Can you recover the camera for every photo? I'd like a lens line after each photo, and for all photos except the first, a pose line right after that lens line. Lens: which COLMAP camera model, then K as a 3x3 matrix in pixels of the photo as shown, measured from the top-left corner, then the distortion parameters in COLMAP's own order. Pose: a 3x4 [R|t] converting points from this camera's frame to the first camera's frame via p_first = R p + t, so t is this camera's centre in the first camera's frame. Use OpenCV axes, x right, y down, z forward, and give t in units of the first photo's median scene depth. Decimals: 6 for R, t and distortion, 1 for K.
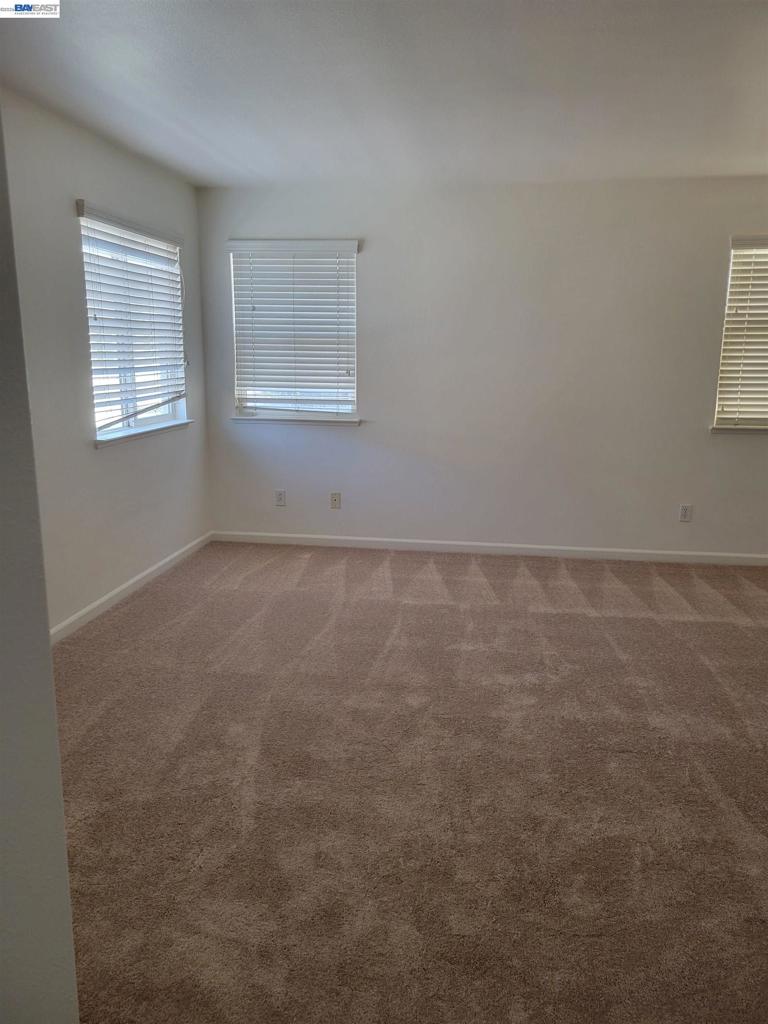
lens RADIAL K [[765.8, 0, 390.7], [0, 765.8, 509.3], [0, 0, 1]] dist [0.038309, -0.004720]
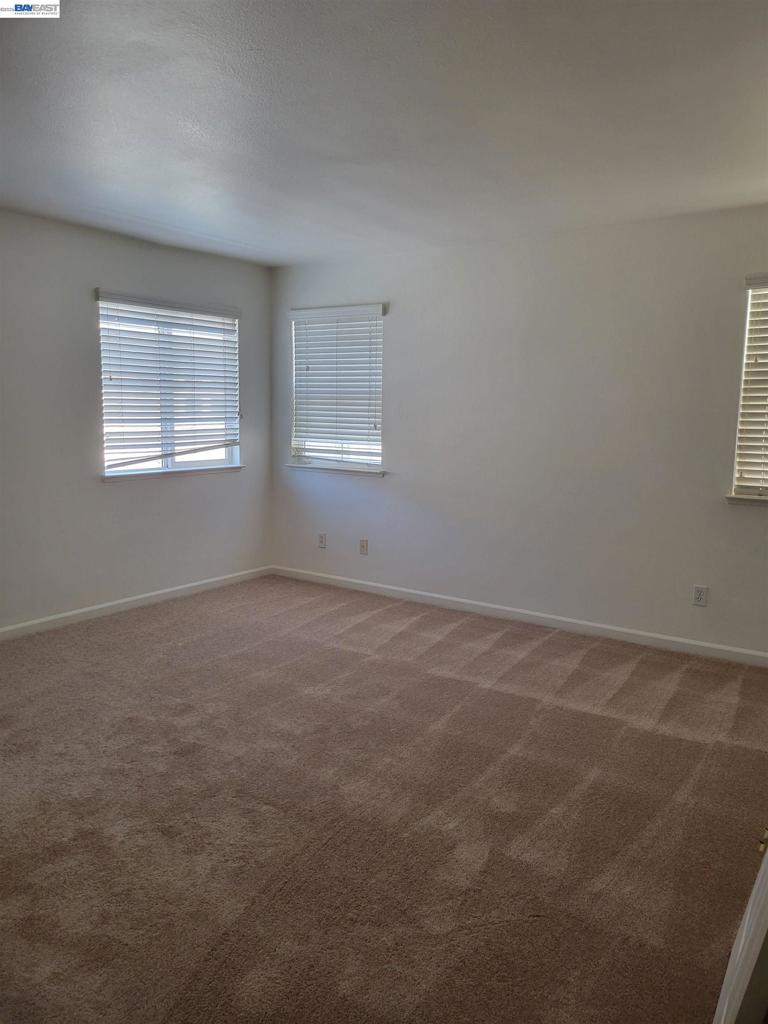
lens RADIAL K [[765.8, 0, 390.7], [0, 765.8, 509.3], [0, 0, 1]] dist [0.038309, -0.004720]
pose [[0.888252, 0.063036, -0.455012, 0.473229], [-0.096791, 0.993985, -0.051246, -0.013591], [0.449044, 0.089560, 0.889010, 0.086923]]
